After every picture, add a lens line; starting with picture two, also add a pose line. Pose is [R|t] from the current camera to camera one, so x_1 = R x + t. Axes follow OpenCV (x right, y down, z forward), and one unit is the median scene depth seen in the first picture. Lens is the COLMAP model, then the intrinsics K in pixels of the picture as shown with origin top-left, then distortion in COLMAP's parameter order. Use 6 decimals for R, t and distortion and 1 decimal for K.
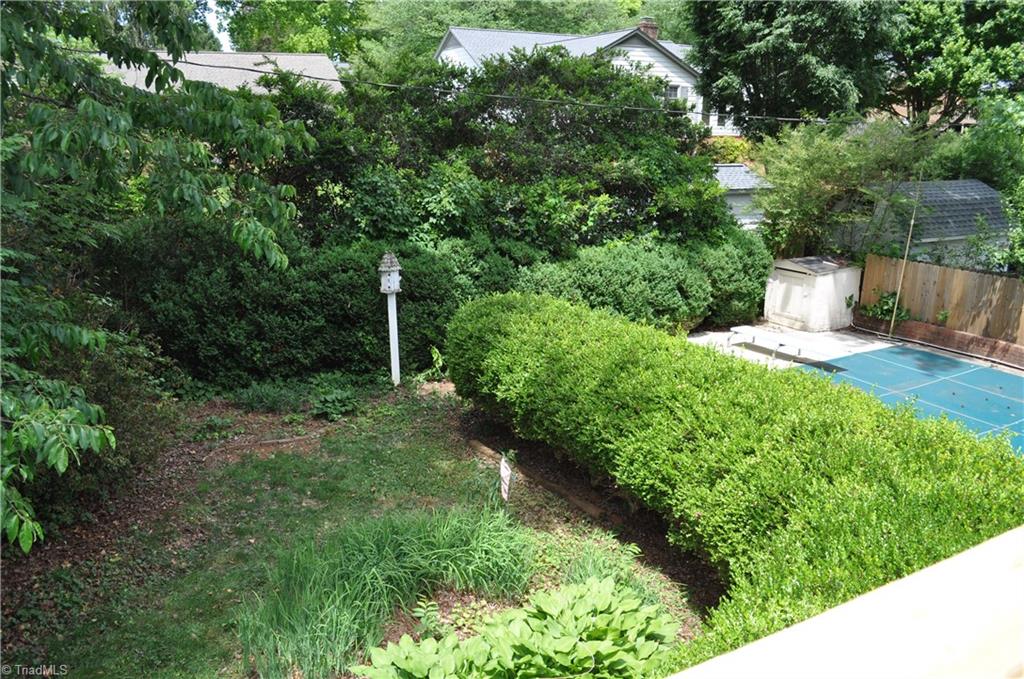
lens RADIAL K [[809.2, 0, 512.0], [0, 809.2, 339.5], [0, 0, 1]] dist [-0.077021, 0.000302]
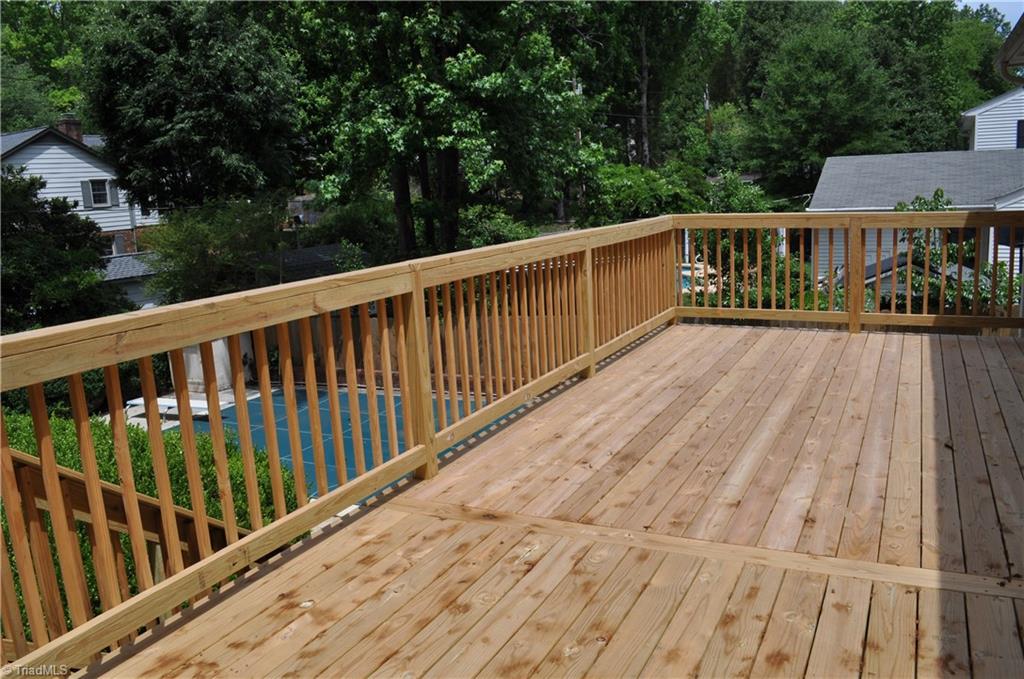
lens RADIAL K [[809.2, 0, 512.0], [0, 809.2, 339.5], [0, 0, 1]] dist [-0.077021, 0.000302]
pose [[0.824496, -0.149252, 0.545830, 0.074518], [0.201189, 0.978882, -0.036238, 0.027057], [-0.528895, 0.139693, 0.837112, -0.106199]]
